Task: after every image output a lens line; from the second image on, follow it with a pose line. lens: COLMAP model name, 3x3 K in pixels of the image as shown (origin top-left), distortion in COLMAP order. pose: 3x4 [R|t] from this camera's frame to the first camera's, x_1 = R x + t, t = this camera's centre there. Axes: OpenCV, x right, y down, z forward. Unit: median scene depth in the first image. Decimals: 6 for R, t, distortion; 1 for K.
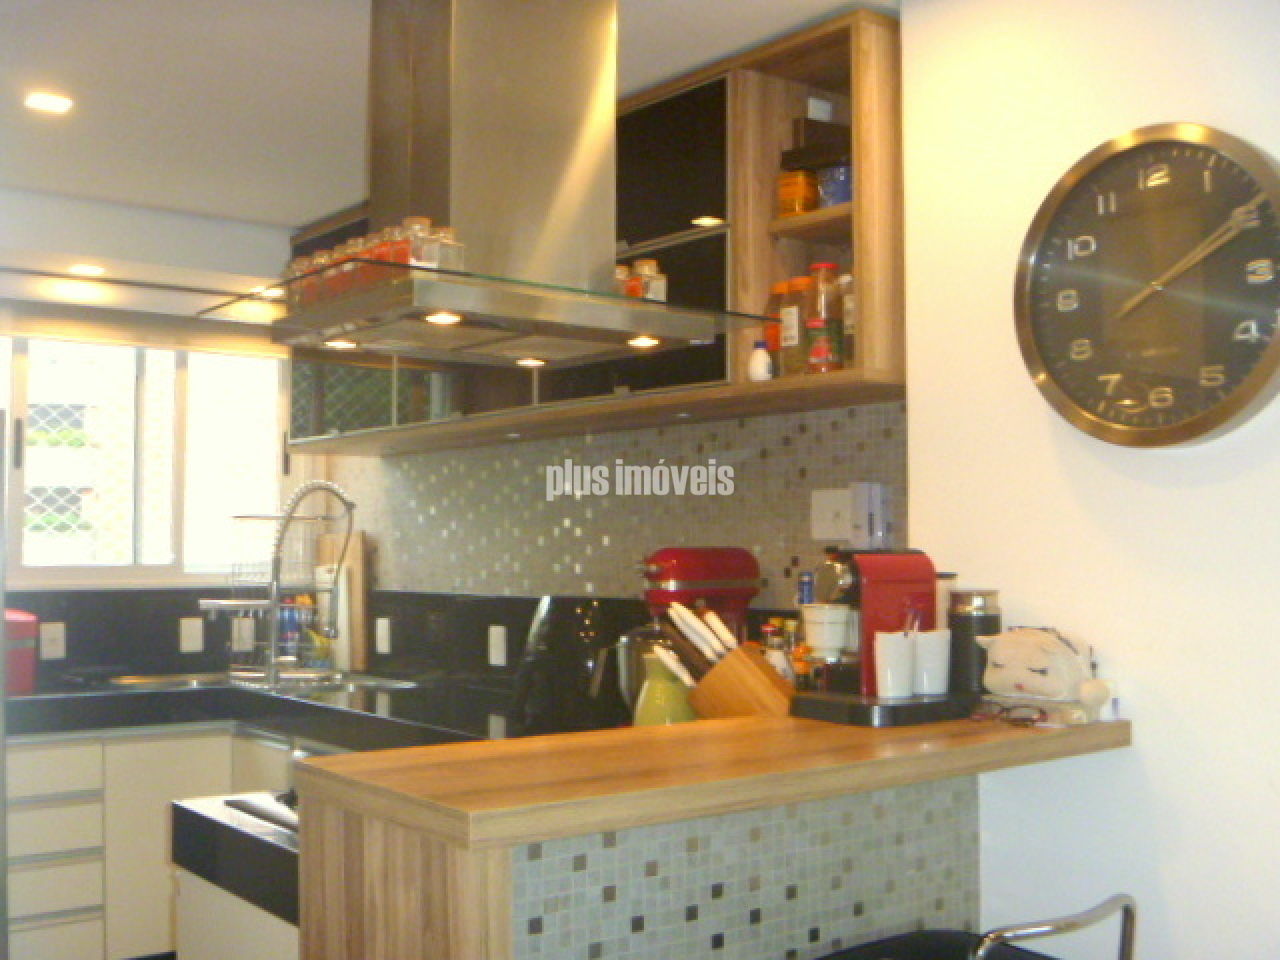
lens RADIAL K [[1346.2, 0, 640.3], [0, 1346.2, 480.7], [0, 0, 1]] dist [-0.080247, 0.000000]
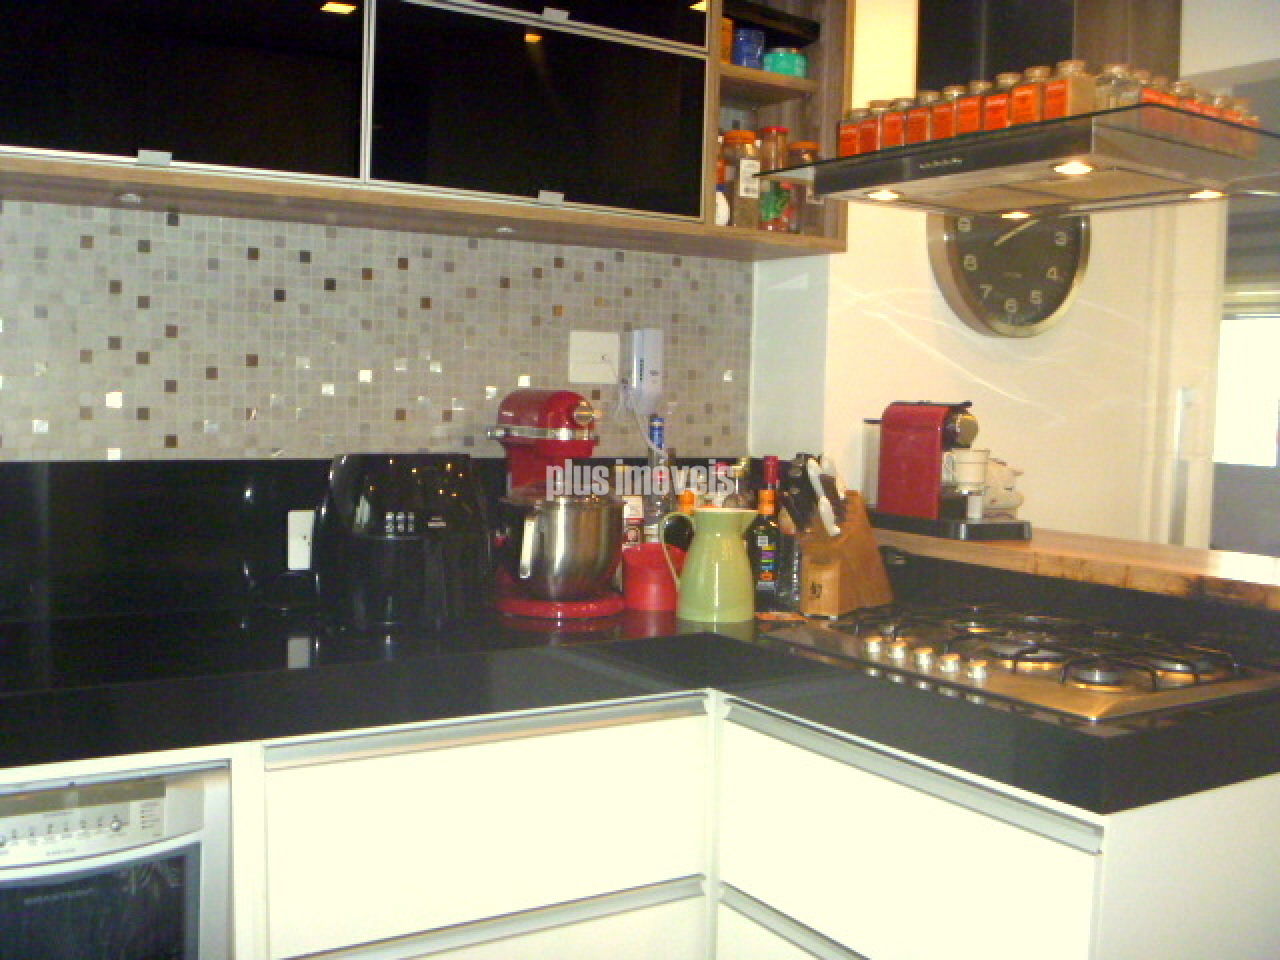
lens RADIAL K [[1346.2, 0, 640.4], [0, 1346.2, 481.0], [0, 0, 1]] dist [-0.080247, 0.000000]
pose [[0.096462, -0.063222, 0.993327, -0.814561], [-0.073420, 0.994810, 0.070447, 0.042280], [-0.992625, -0.079726, 0.091320, 0.855012]]
